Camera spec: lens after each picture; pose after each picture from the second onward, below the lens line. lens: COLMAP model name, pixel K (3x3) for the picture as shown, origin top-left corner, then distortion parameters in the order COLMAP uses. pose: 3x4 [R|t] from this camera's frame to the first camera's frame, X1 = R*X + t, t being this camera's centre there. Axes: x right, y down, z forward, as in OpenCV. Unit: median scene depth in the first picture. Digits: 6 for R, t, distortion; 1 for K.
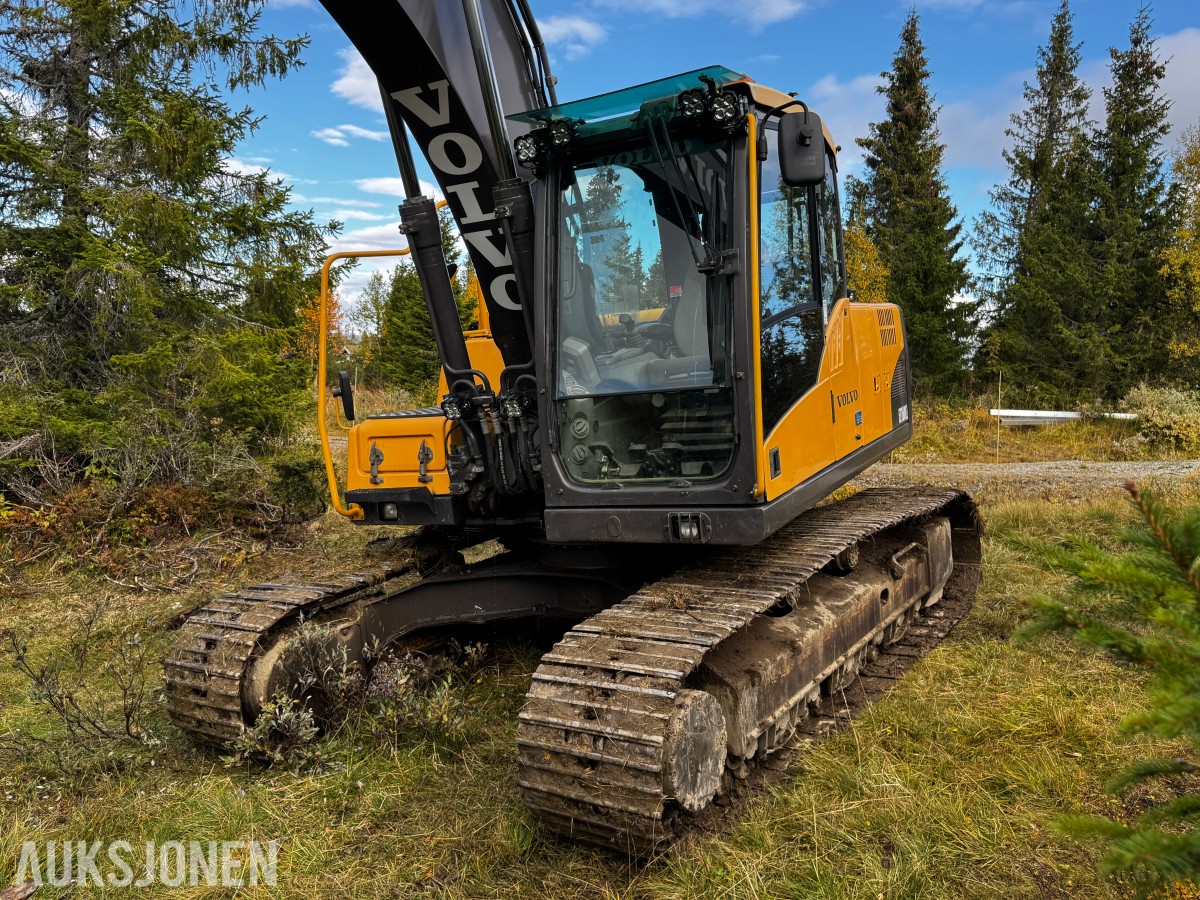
lens RADIAL K [[983.5, 0, 610.1], [0, 983.5, 461.1], [0, 0, 1]] dist [0.140107, -0.224331]
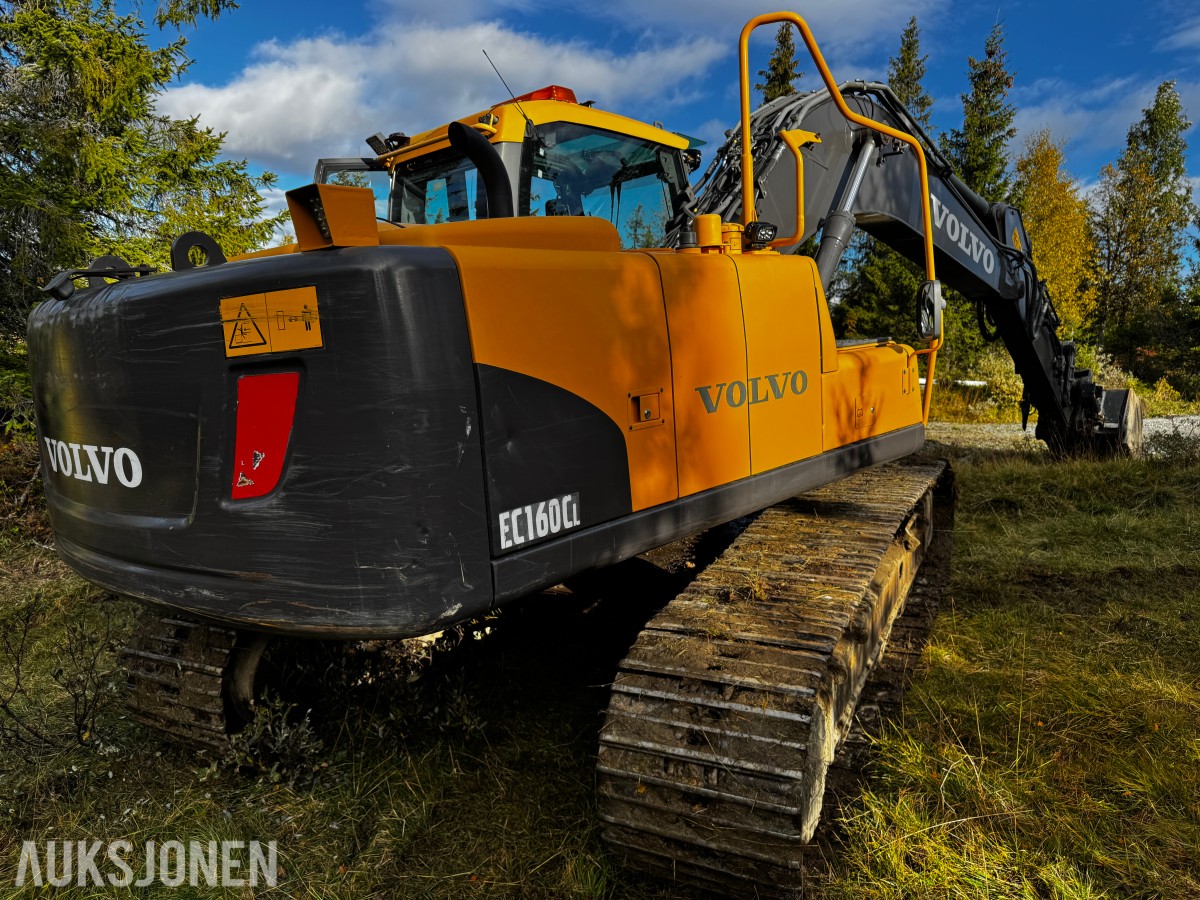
lens RADIAL K [[861.6, 0, 600.0], [0, 861.6, 450.0], [0, 0, 1]] dist [0.023292, -0.002402]
pose [[0.991309, 0.005579, 0.131436, -0.129842], [-0.010886, 0.999153, 0.039695, -0.008980], [-0.131103, -0.040781, 0.990530, 0.202515]]
